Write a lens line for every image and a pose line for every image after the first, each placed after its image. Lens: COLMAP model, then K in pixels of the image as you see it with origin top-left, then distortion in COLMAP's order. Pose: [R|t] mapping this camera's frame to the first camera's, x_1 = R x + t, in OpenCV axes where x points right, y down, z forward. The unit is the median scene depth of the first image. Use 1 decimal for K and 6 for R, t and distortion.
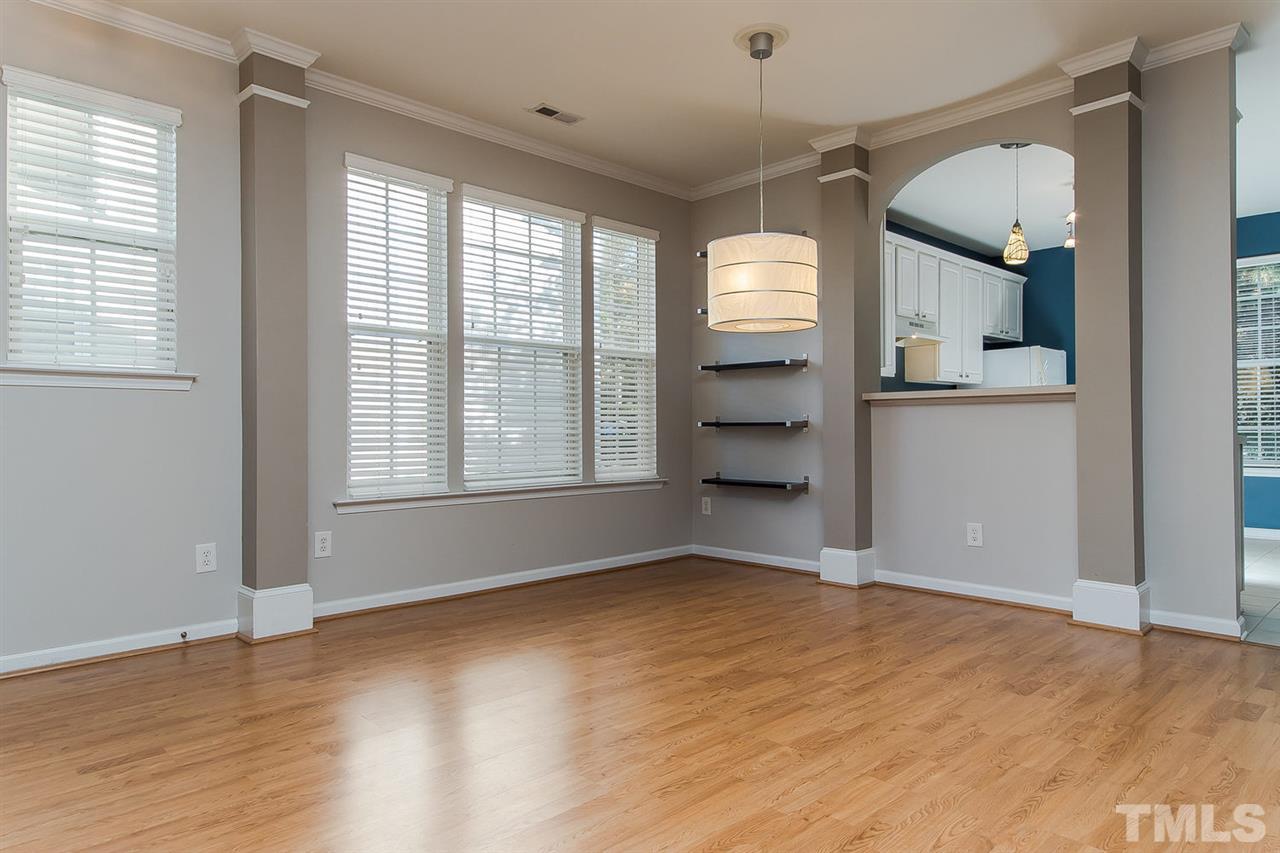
lens RADIAL K [[771.2, 0, 646.7], [0, 771.2, 417.9], [0, 0, 1]] dist [0.020959, -0.005302]
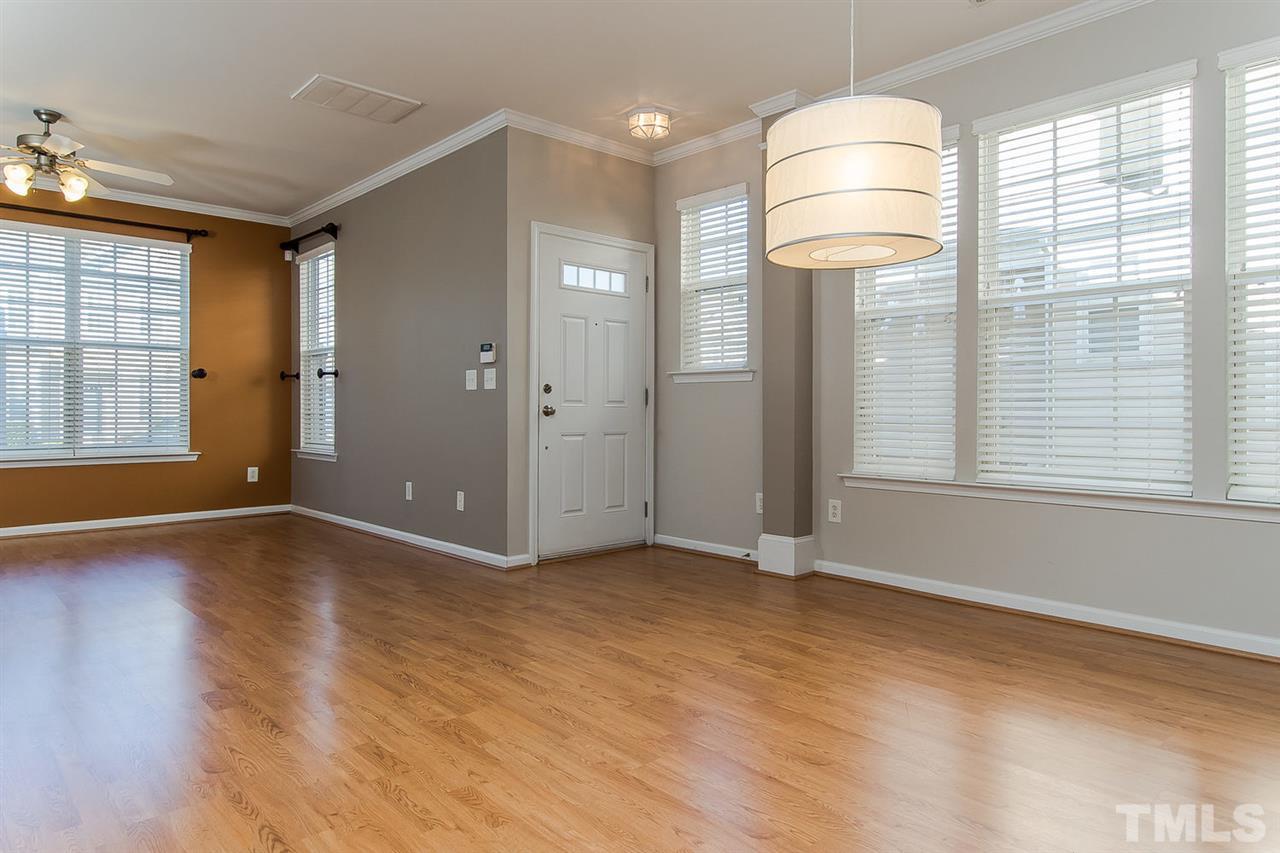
lens RADIAL K [[771.2, 0, 645.7], [0, 771.2, 402.6], [0, 0, 1]] dist [0.020959, -0.005302]
pose [[0.000214, -0.001785, -0.999998, 1.047673], [0.010480, 0.999943, -0.001783, 0.007720], [0.999945, -0.010480, 0.000233, 1.084373]]
